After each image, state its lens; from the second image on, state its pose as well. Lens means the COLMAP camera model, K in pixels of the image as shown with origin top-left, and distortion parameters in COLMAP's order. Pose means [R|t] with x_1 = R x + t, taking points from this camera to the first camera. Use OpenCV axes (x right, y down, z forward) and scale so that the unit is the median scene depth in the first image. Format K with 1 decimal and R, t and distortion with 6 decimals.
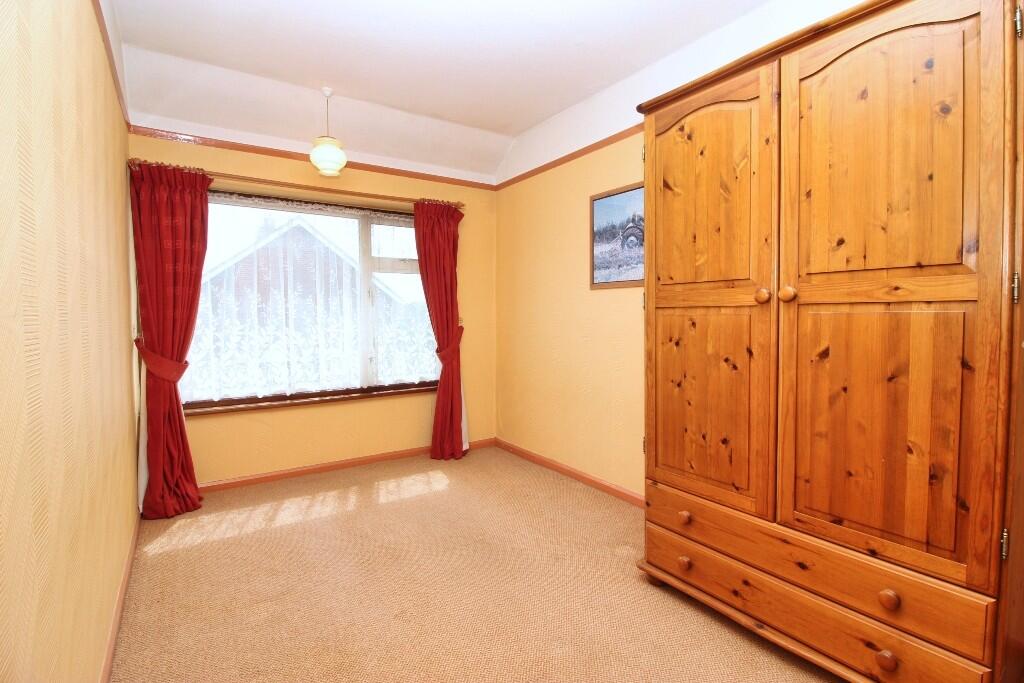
lens RADIAL K [[480.7, 0, 506.0], [0, 480.7, 329.7], [0, 0, 1]] dist [0.016220, -0.018953]
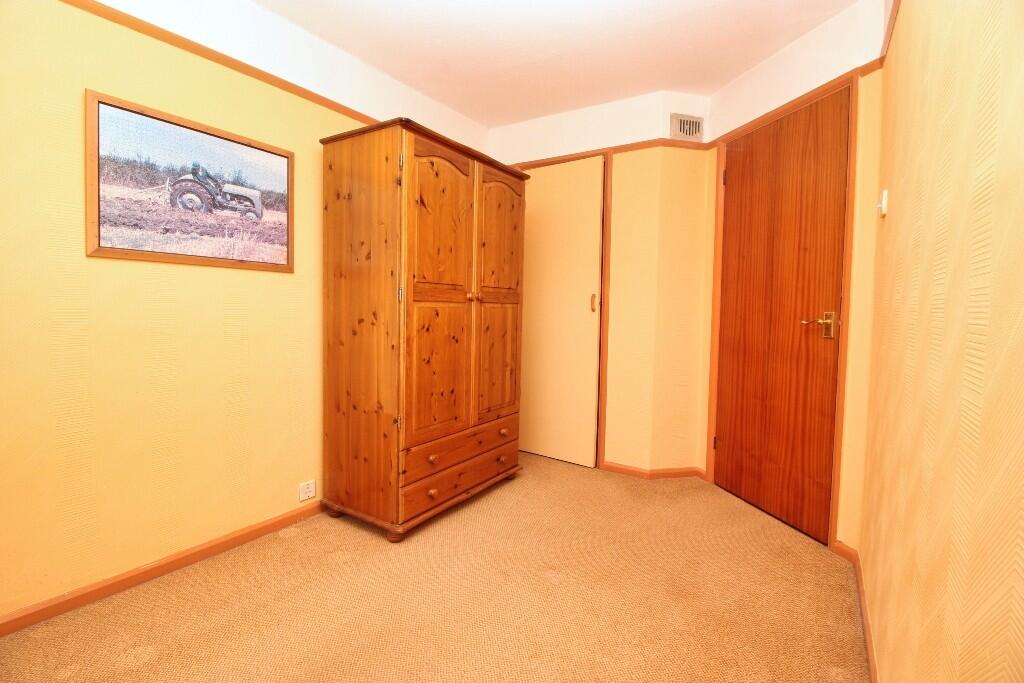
lens RADIAL K [[480.7, 0, 506.0], [0, 480.7, 329.7], [0, 0, 1]] dist [0.016220, -0.018953]
pose [[-0.391775, -0.042718, 0.919069, -0.910304], [0.014305, 0.998518, 0.052509, -0.035253], [-0.919950, 0.033719, -0.390583, 1.317868]]
